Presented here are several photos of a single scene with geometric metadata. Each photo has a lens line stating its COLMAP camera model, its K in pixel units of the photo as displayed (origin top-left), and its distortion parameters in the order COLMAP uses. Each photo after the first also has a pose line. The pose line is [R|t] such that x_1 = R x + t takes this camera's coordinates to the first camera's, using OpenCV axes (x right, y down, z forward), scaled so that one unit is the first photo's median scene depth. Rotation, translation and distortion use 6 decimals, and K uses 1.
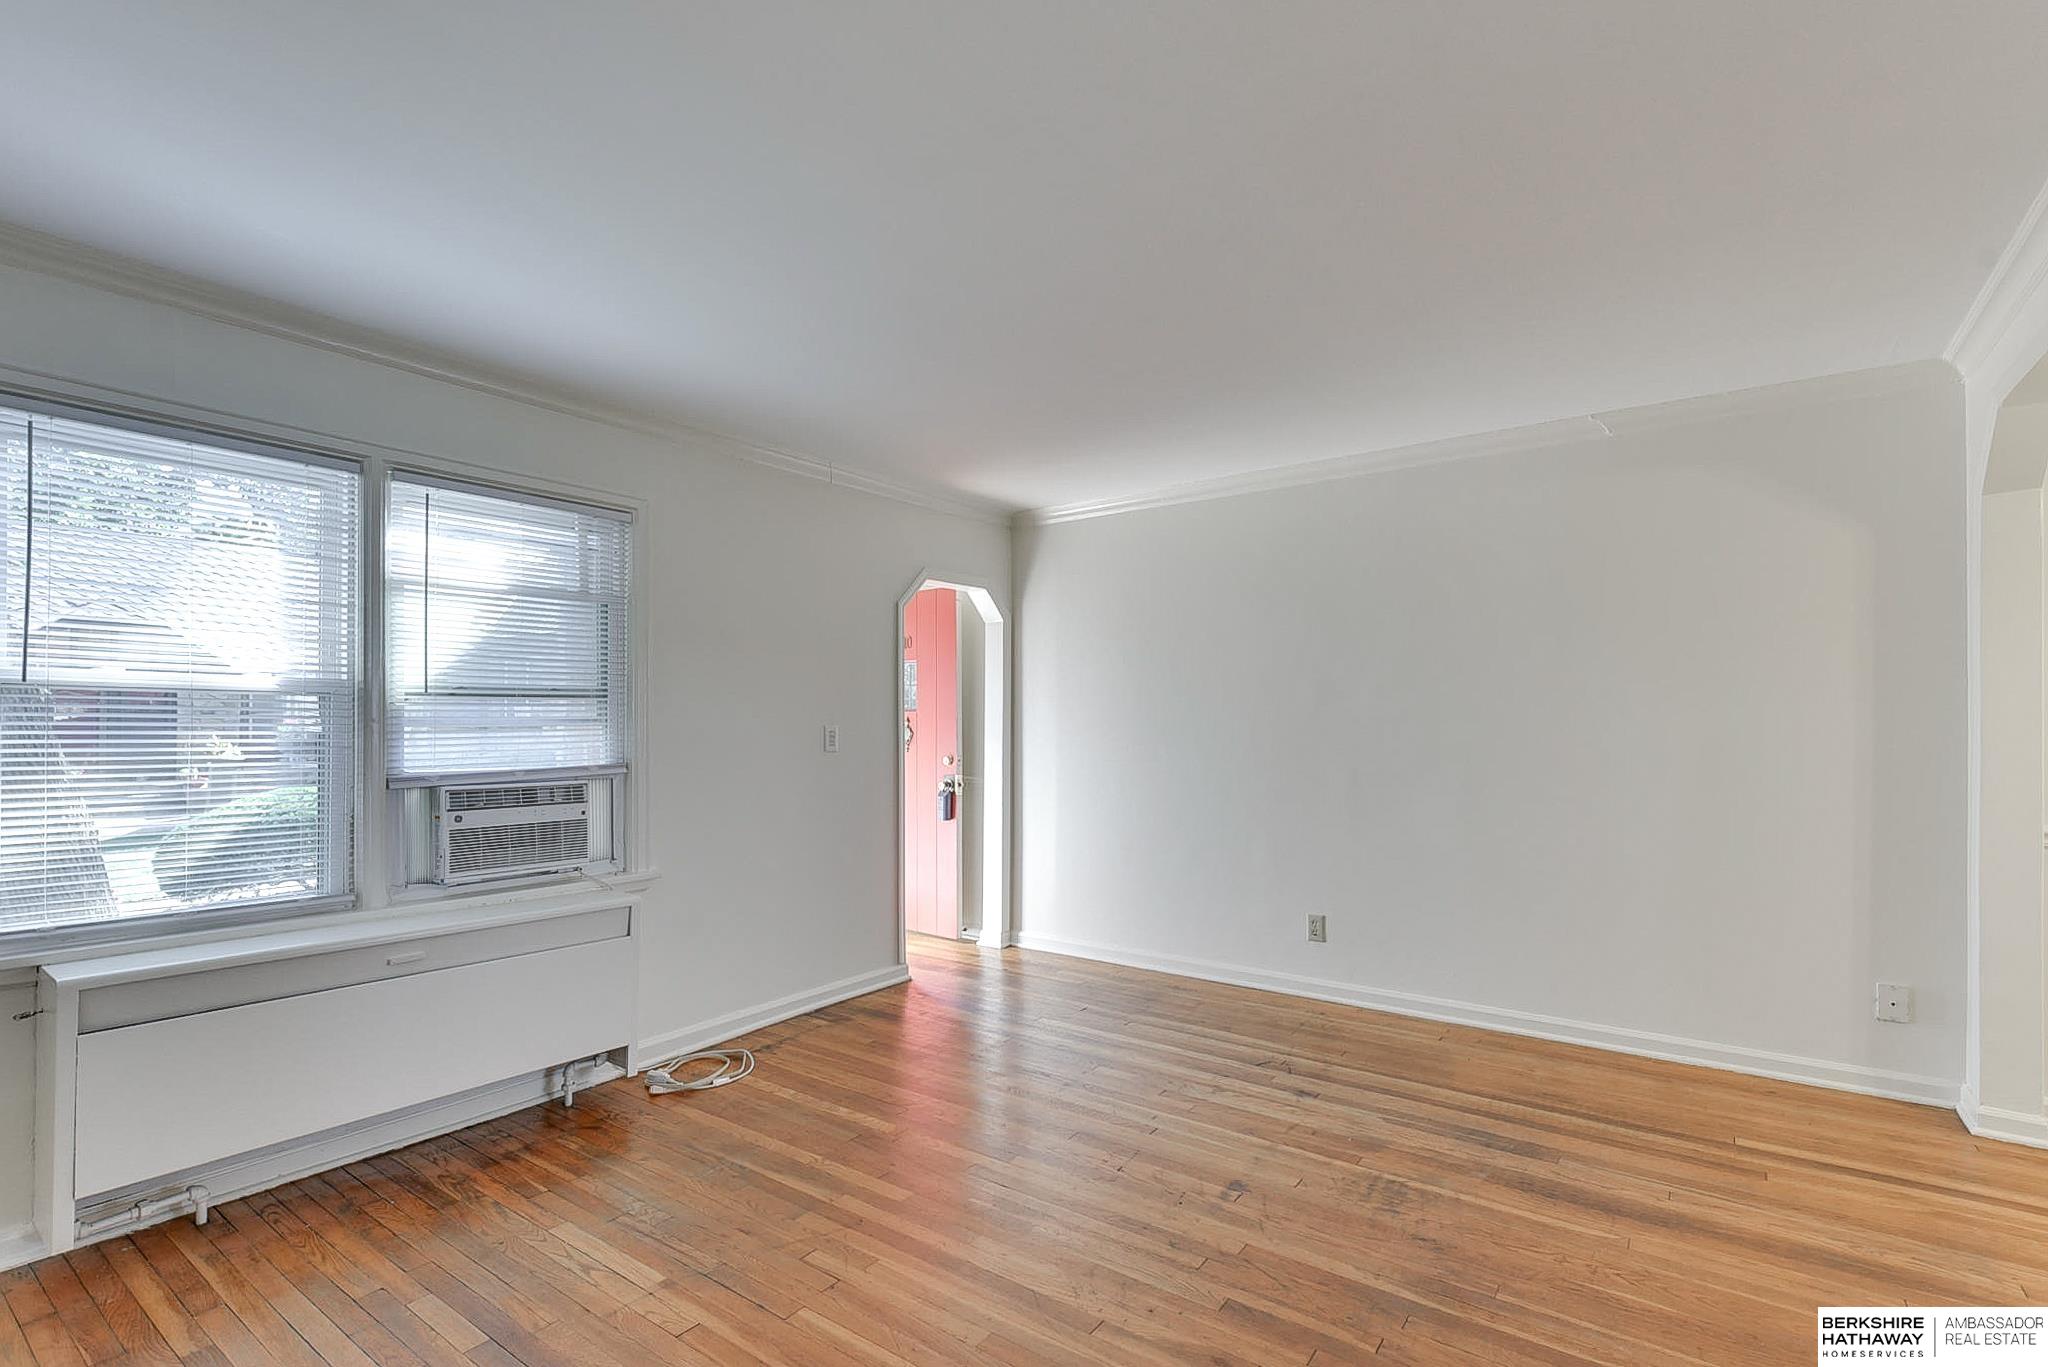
lens RADIAL K [[970.9, 0, 1022.8], [0, 970.9, 713.6], [0, 0, 1]] dist [0.003947, -0.003470]
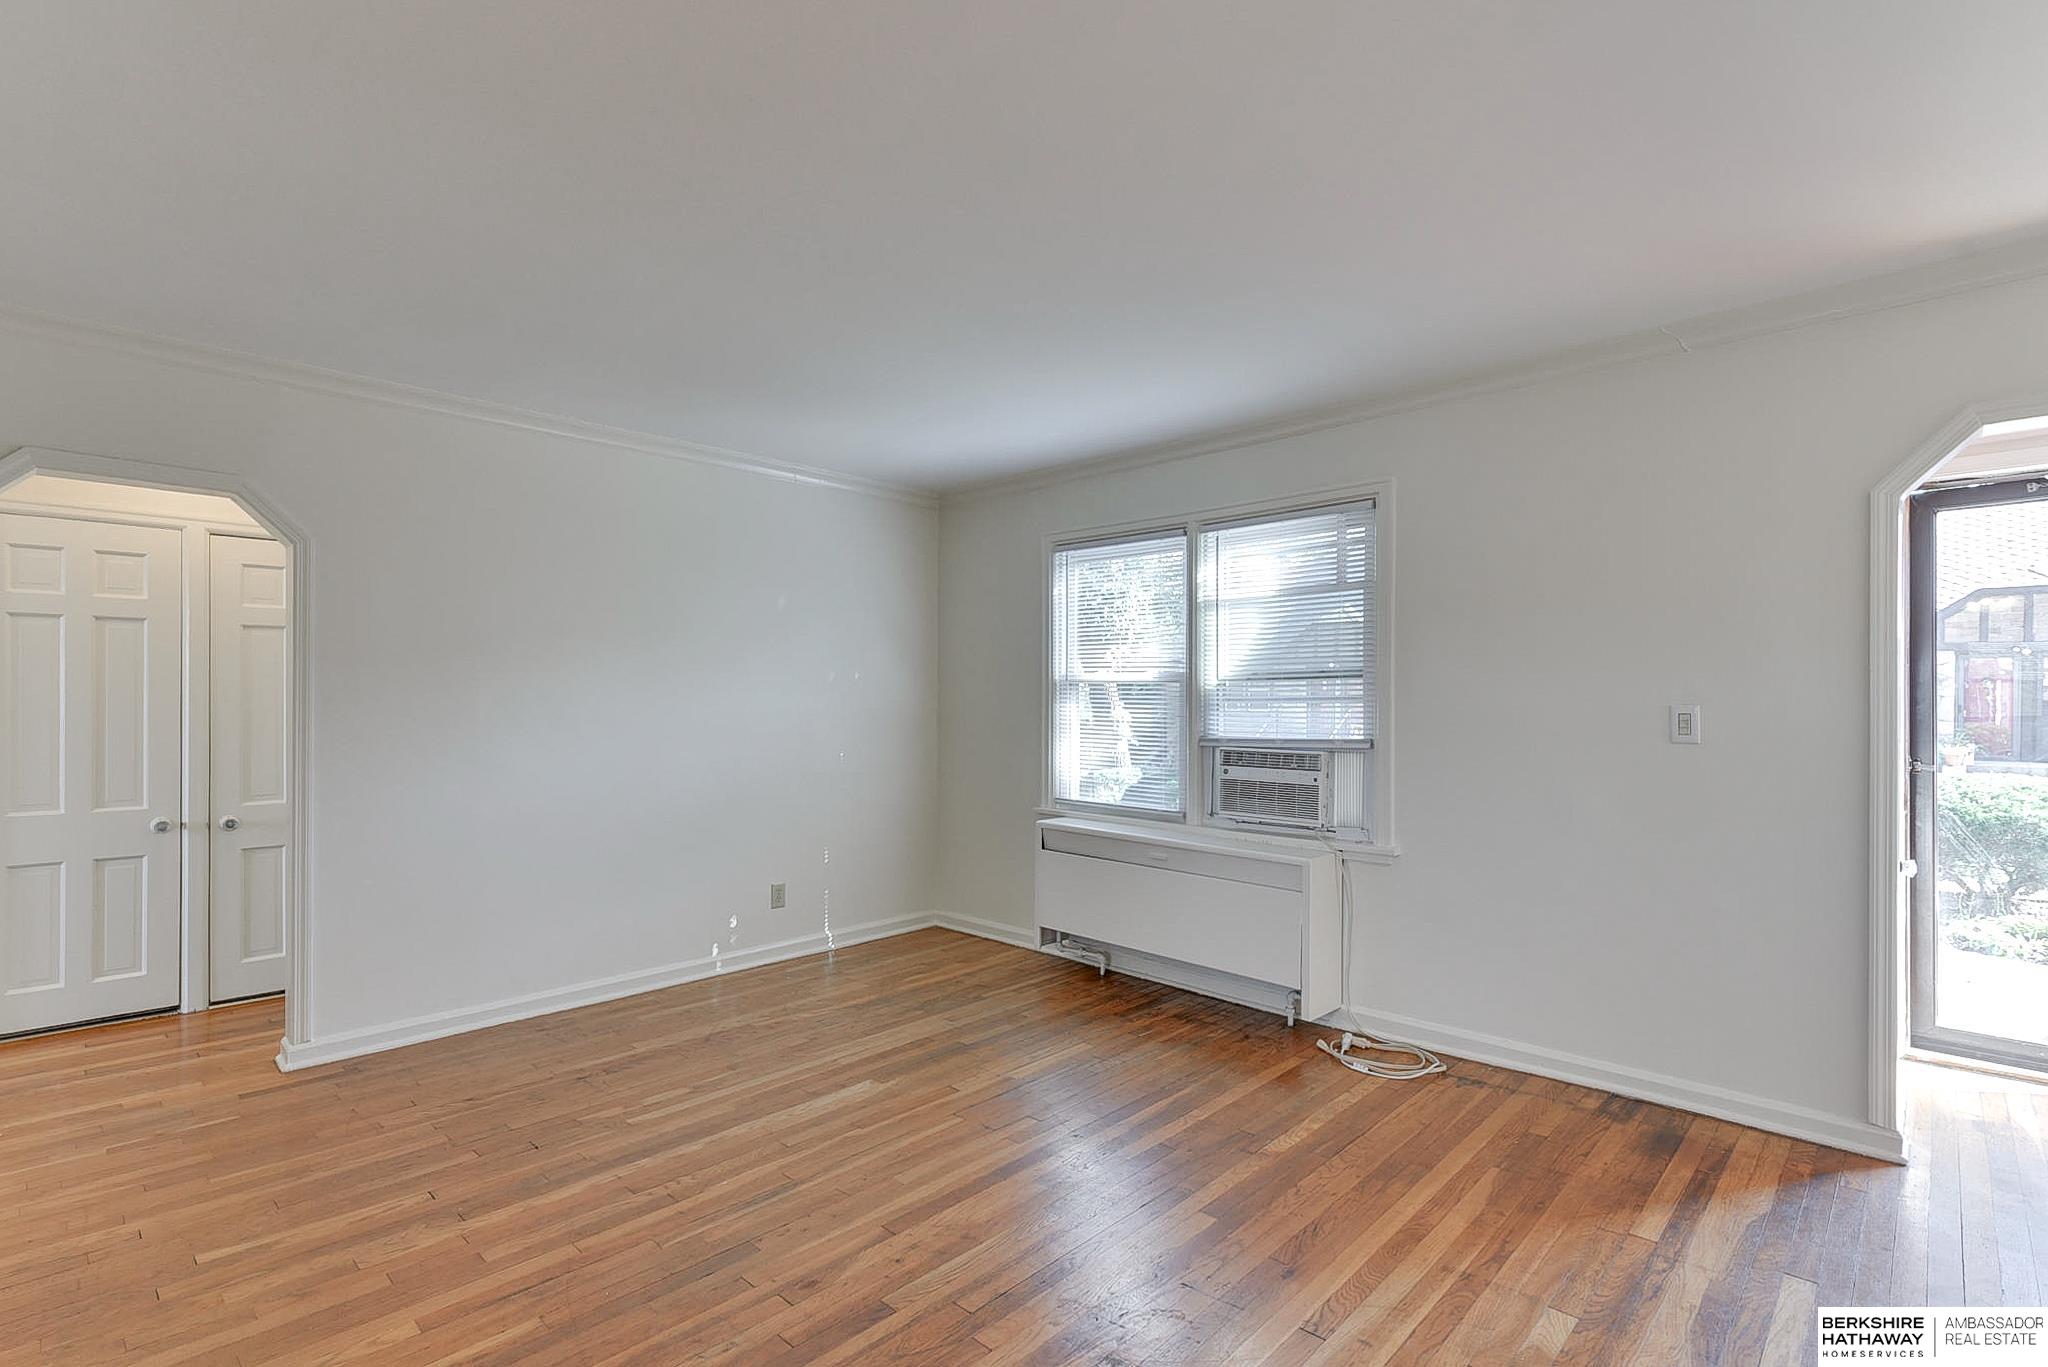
lens RADIAL K [[970.9, 0, 982.6], [0, 970.9, 689.6], [0, 0, 1]] dist [0.003947, -0.003470]
pose [[-0.168840, -0.008913, -0.985603, 0.794099], [0.006355, 0.999928, -0.010131, 0.005759], [0.985623, -0.007974, -0.168771, 0.873370]]
